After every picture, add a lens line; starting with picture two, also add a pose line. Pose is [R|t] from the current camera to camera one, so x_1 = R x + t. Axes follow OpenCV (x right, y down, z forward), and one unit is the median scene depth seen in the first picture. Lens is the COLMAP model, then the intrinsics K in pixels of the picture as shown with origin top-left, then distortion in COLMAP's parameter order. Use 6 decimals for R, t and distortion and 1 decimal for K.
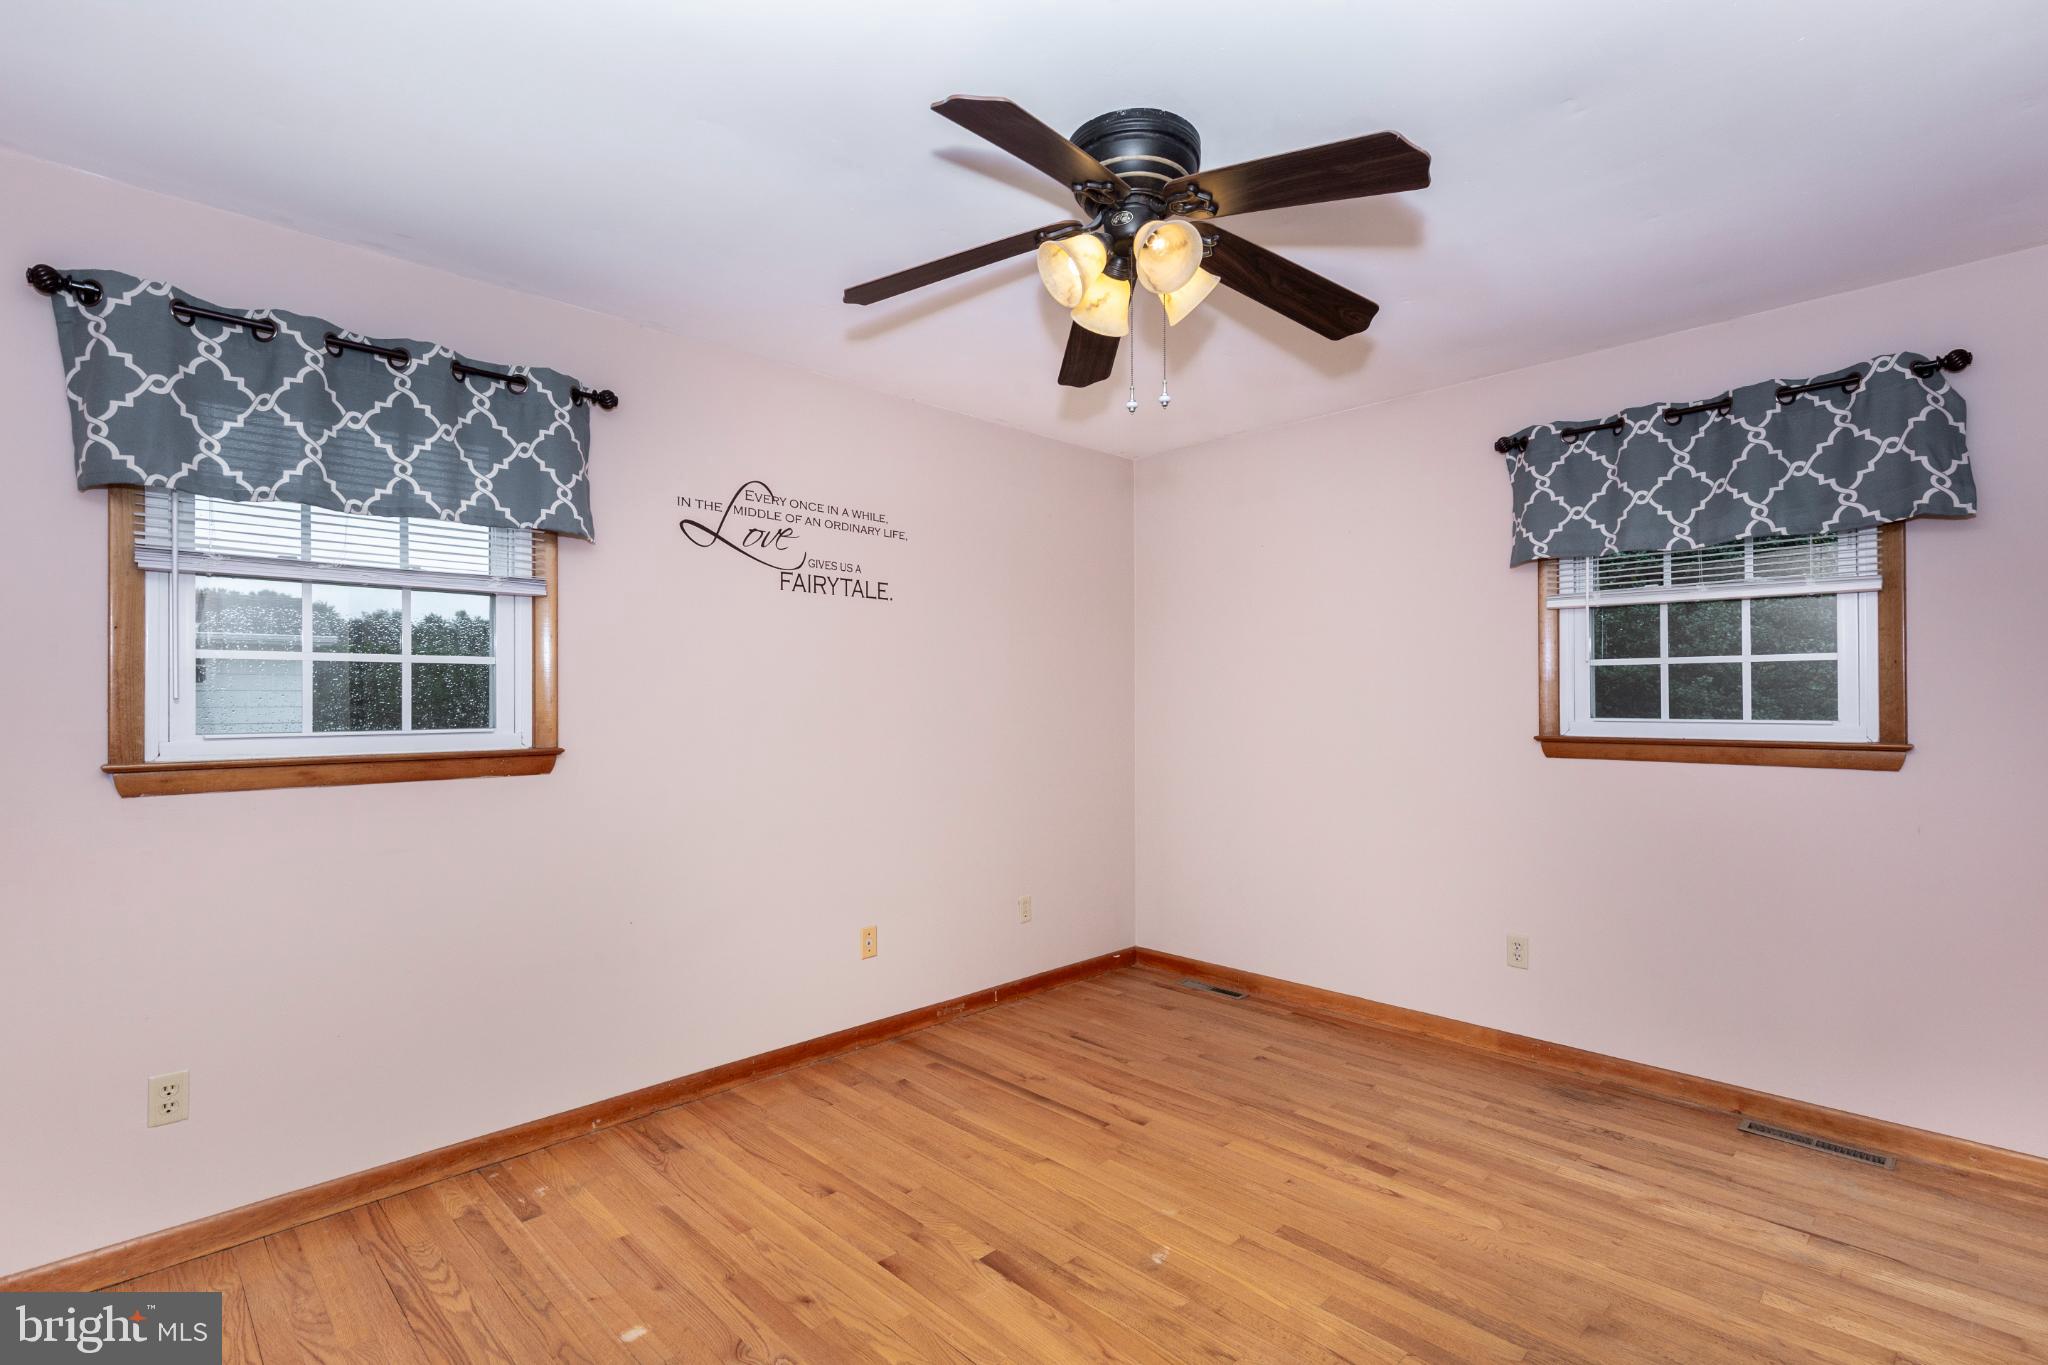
lens RADIAL K [[943.9, 0, 1022.8], [0, 943.9, 692.4], [0, 0, 1]] dist [0.004569, -0.000207]
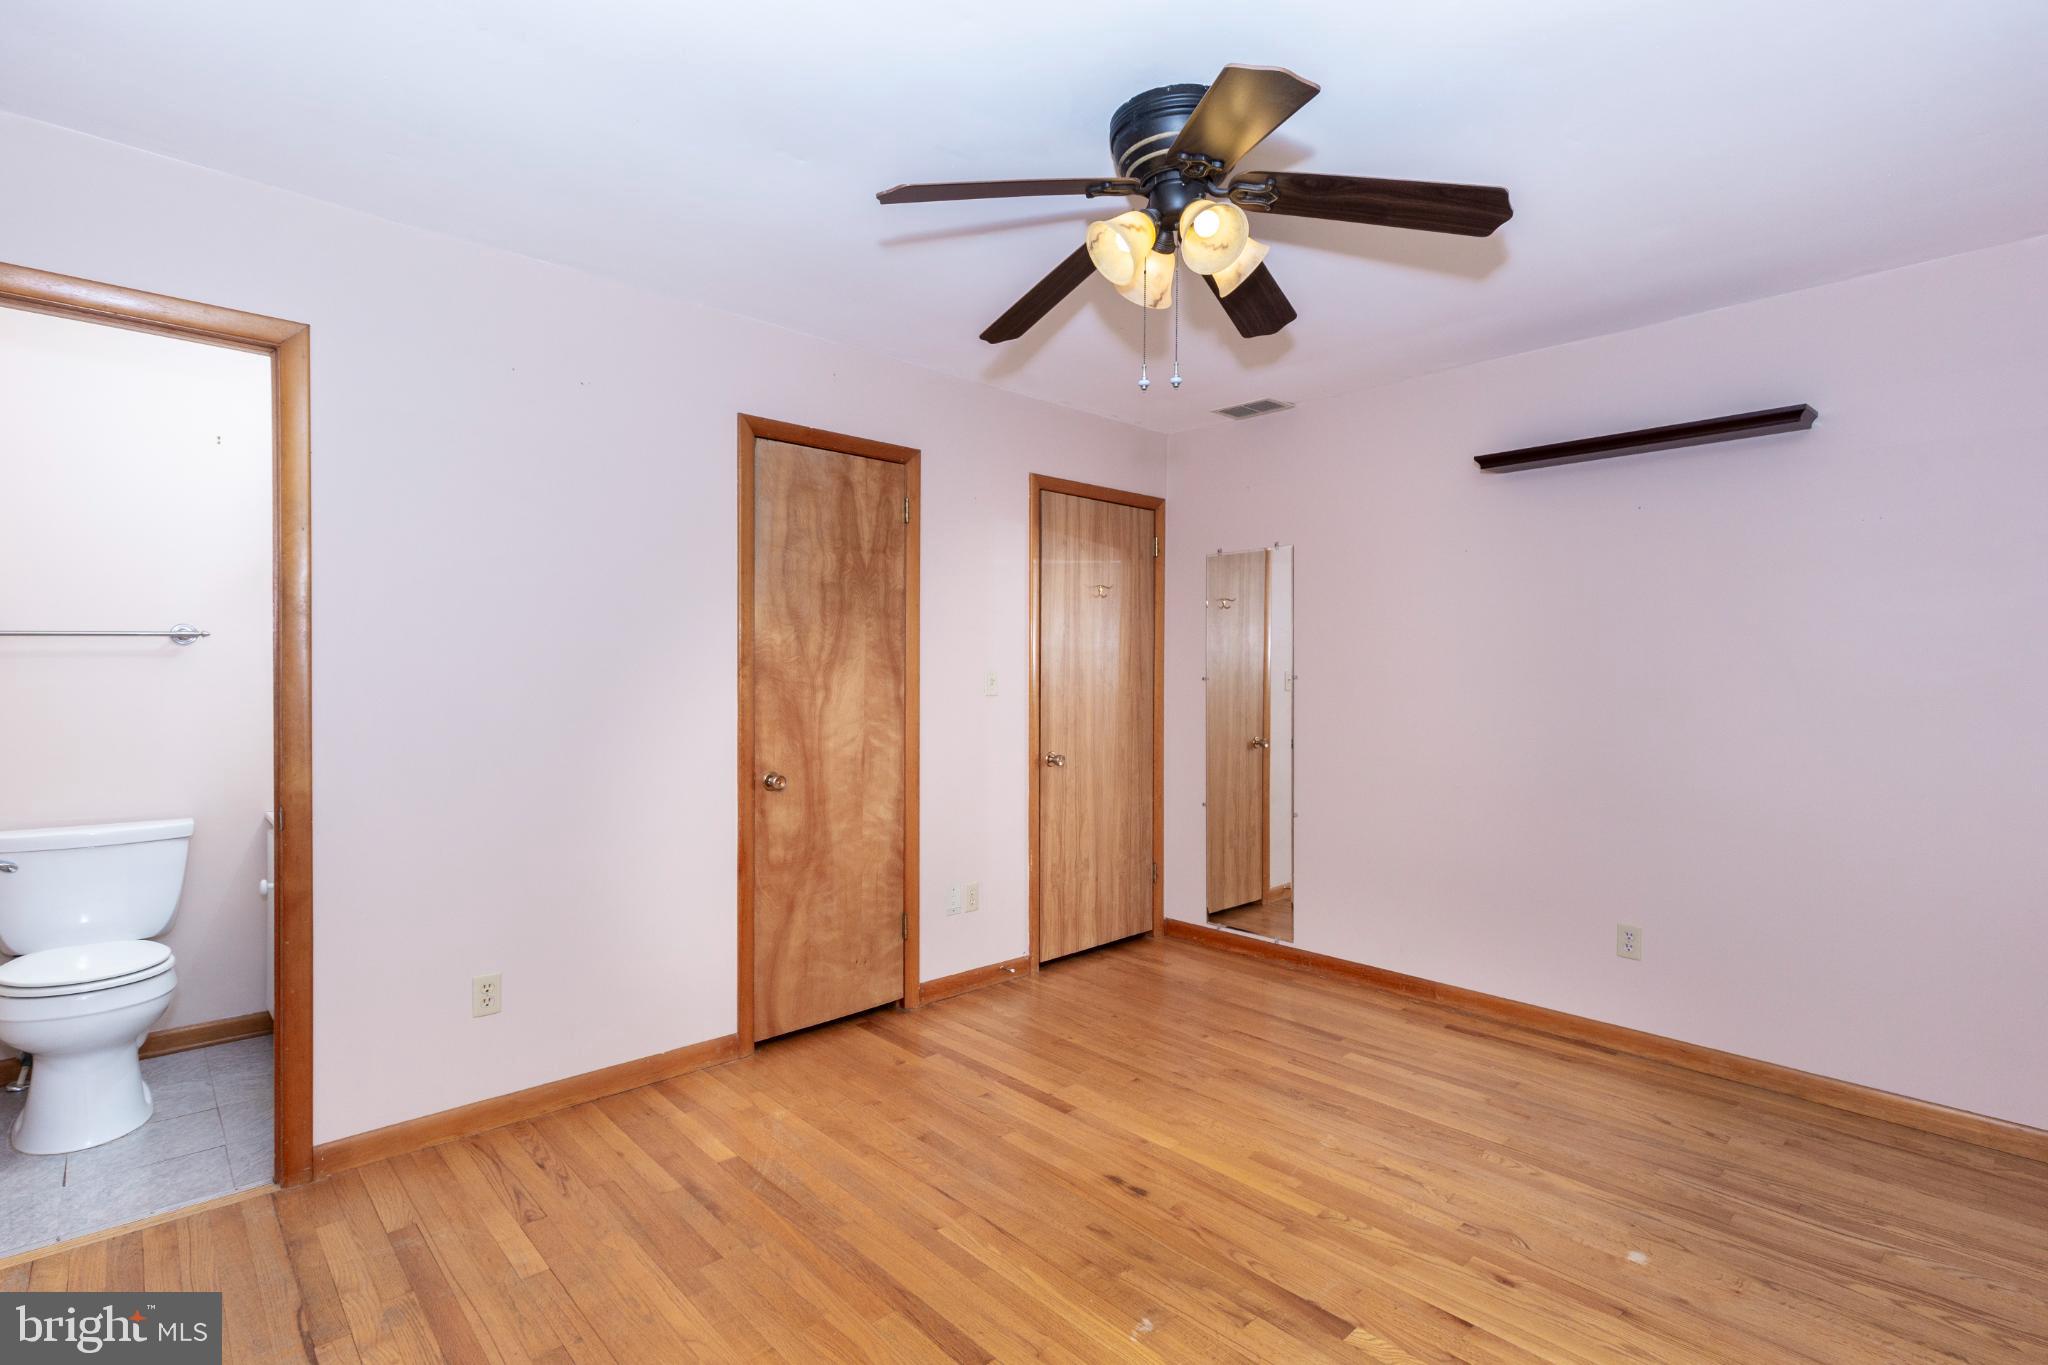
lens RADIAL K [[964.1, 0, 994.0], [0, 964.1, 684.3], [0, 0, 1]] dist [0.001504, 0.000149]
pose [[-0.998975, -0.001631, 0.045237, 0.177918], [-0.001480, 0.999993, 0.003375, 0.011319], [-0.045243, 0.003305, -0.998971, 1.379330]]
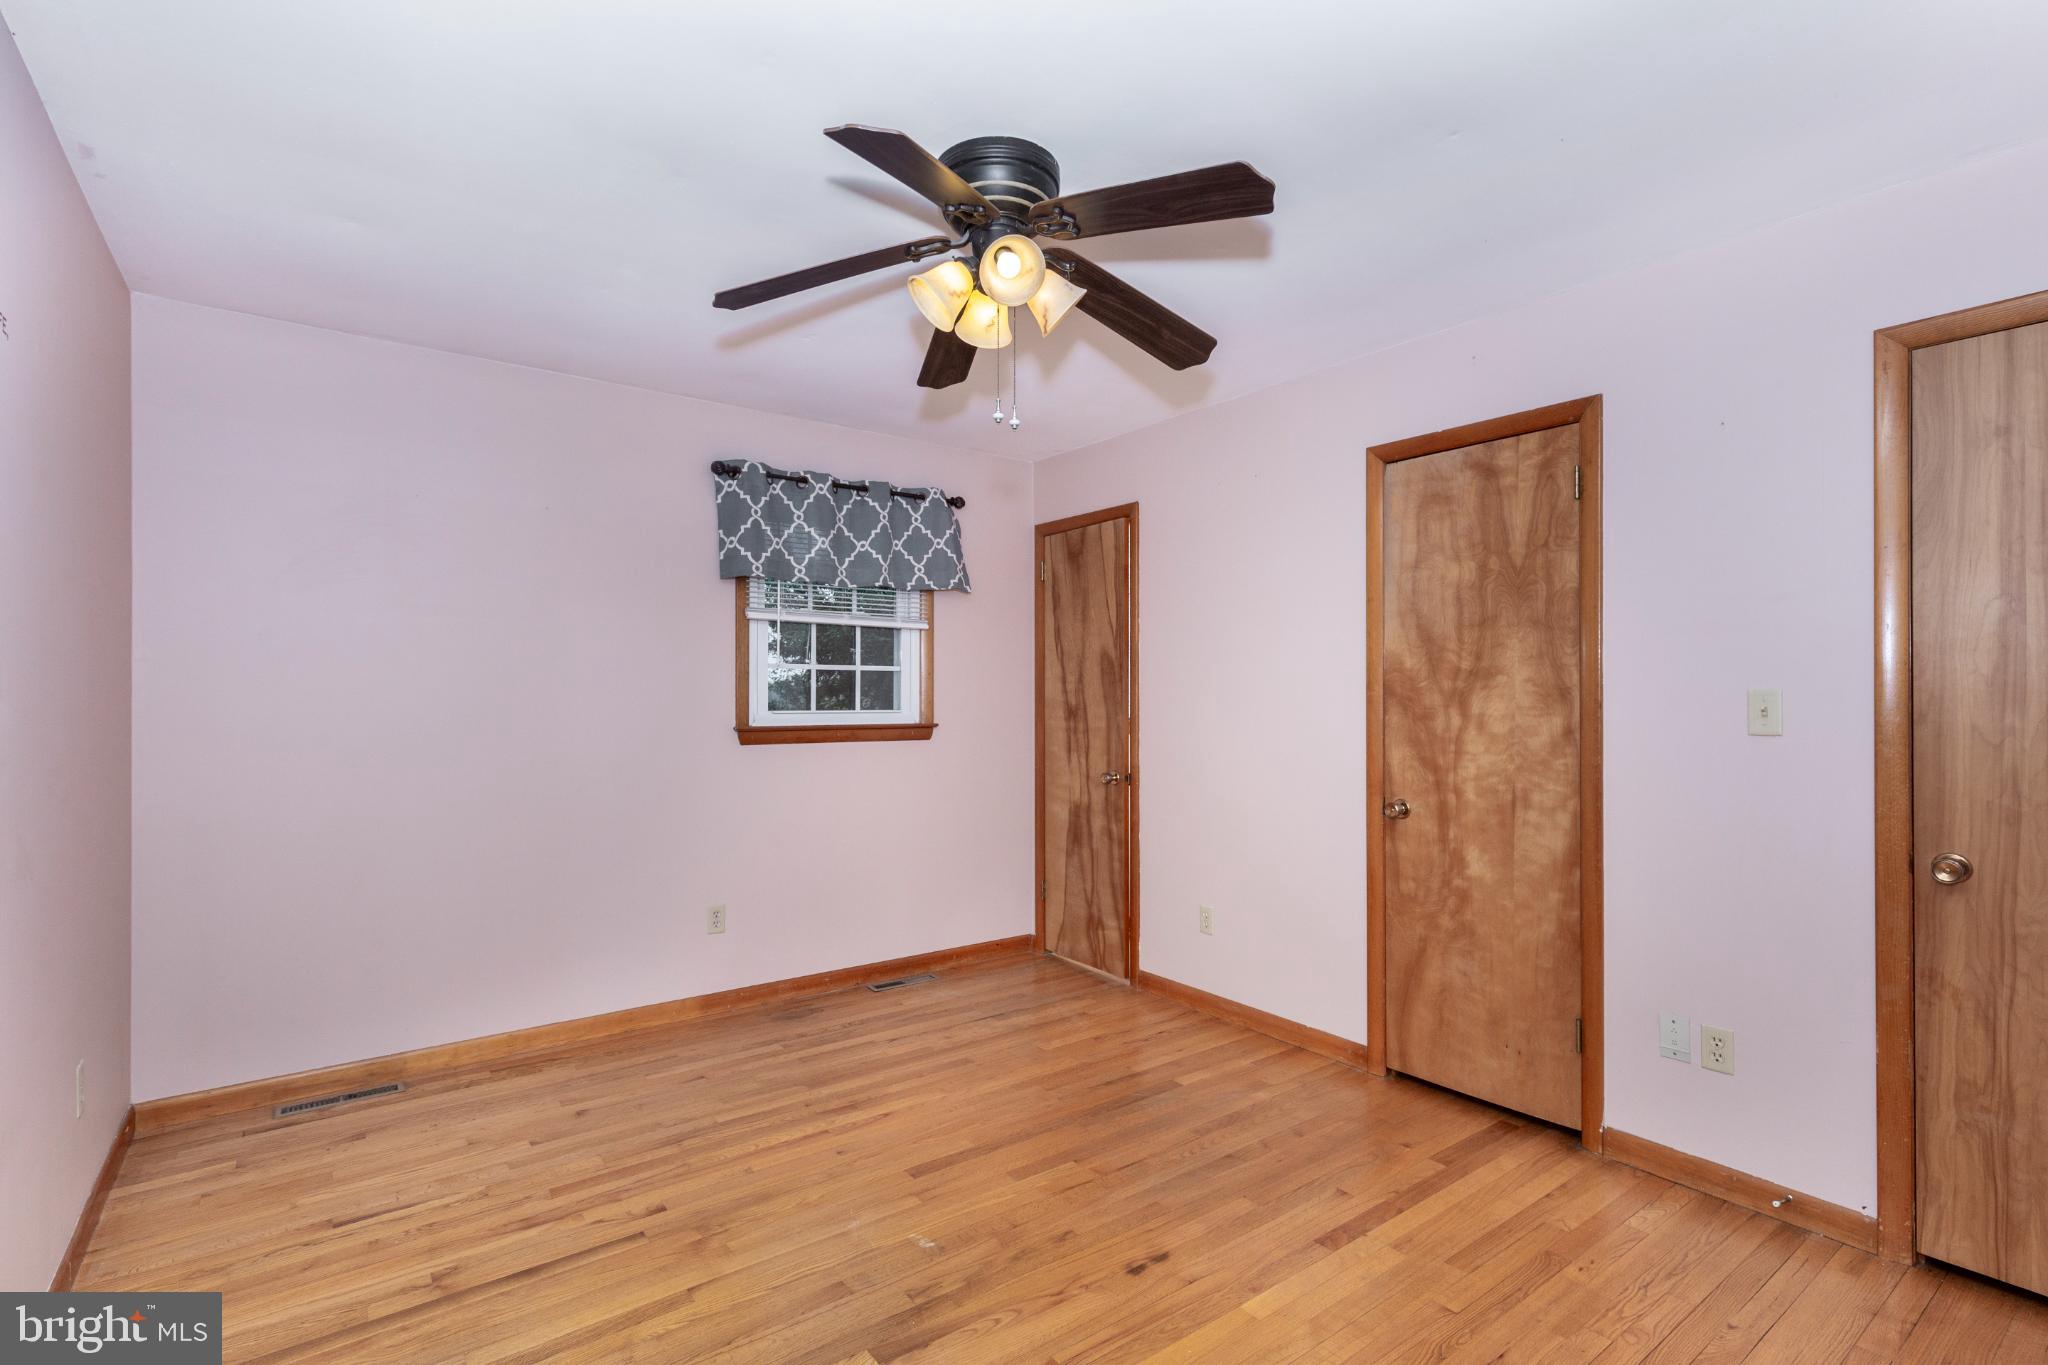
lens RADIAL K [[943.9, 0, 1022.8], [0, 943.9, 692.4], [0, 0, 1]] dist [0.004569, -0.000207]
pose [[0.136288, 0.006492, 0.990648, -0.628825], [-0.010386, 0.999933, -0.005124, 0.006553], [-0.990615, -0.009590, 0.136347, 0.561941]]
